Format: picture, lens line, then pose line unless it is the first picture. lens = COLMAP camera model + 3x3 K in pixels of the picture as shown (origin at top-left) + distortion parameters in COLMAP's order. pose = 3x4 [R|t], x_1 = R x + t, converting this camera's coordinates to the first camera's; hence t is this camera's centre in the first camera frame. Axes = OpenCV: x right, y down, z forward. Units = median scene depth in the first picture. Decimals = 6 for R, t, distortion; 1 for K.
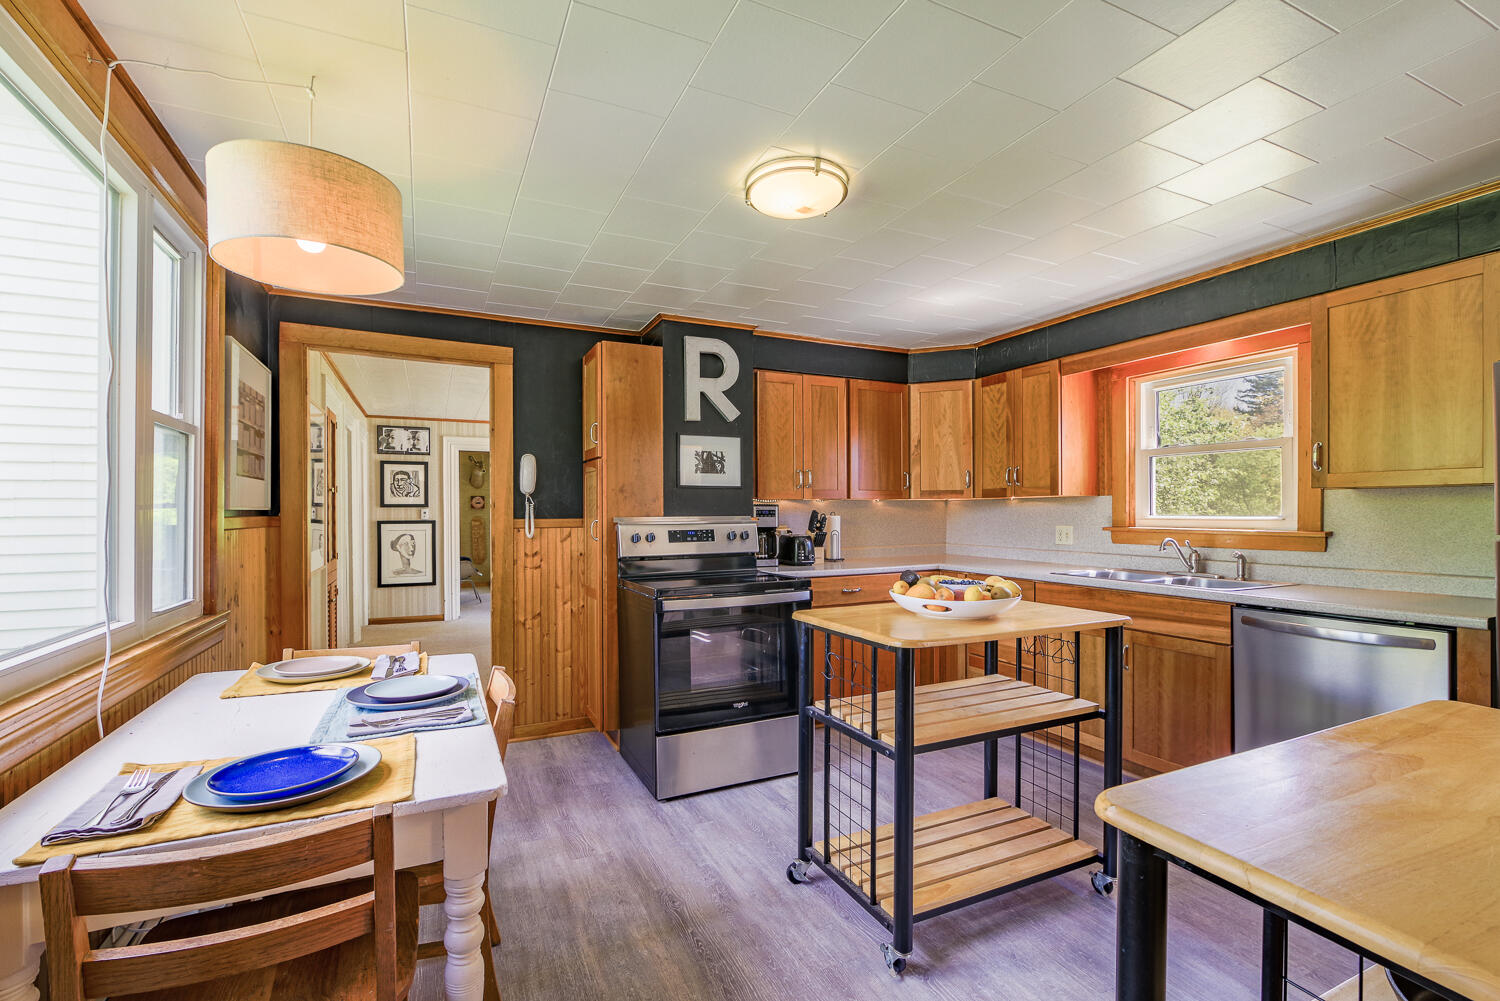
lens RADIAL K [[647.8, 0, 765.0], [0, 647.8, 506.0], [0, 0, 1]] dist [-0.014223, 0.000071]
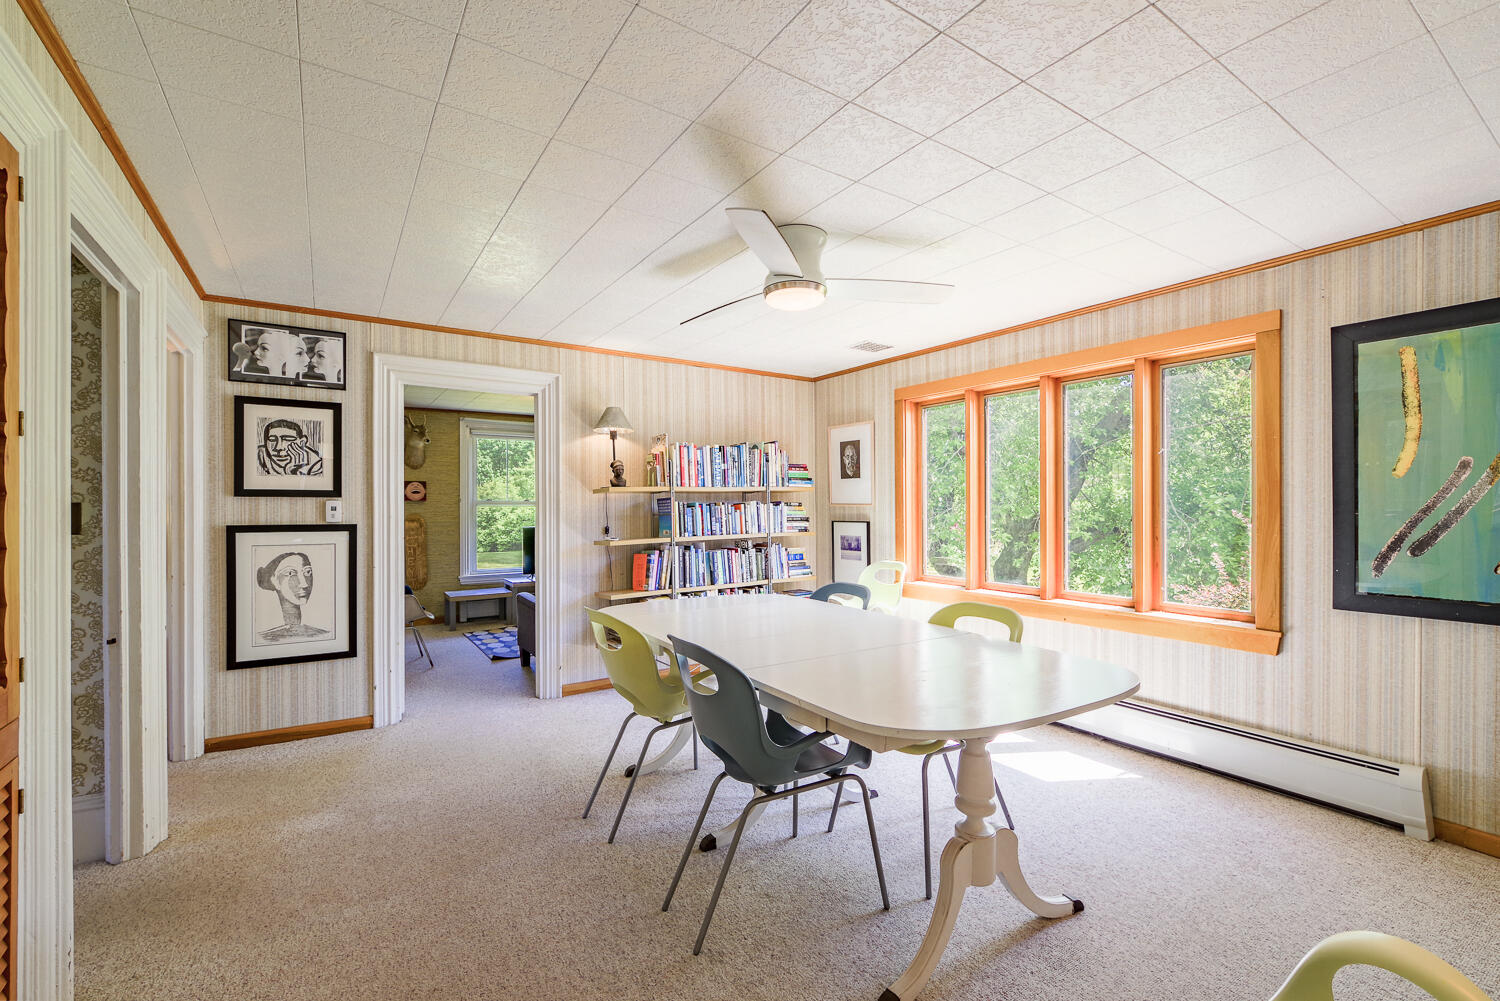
lens RADIAL K [[647.8, 0, 736.2], [0, 647.8, 502.1], [0, 0, 1]] dist [-0.014223, 0.000071]
pose [[0.995922, 0.007357, 0.089916, -0.274507], [-0.007479, 0.999972, 0.001018, 0.002928], [-0.089906, -0.001686, 0.995949, 0.499885]]
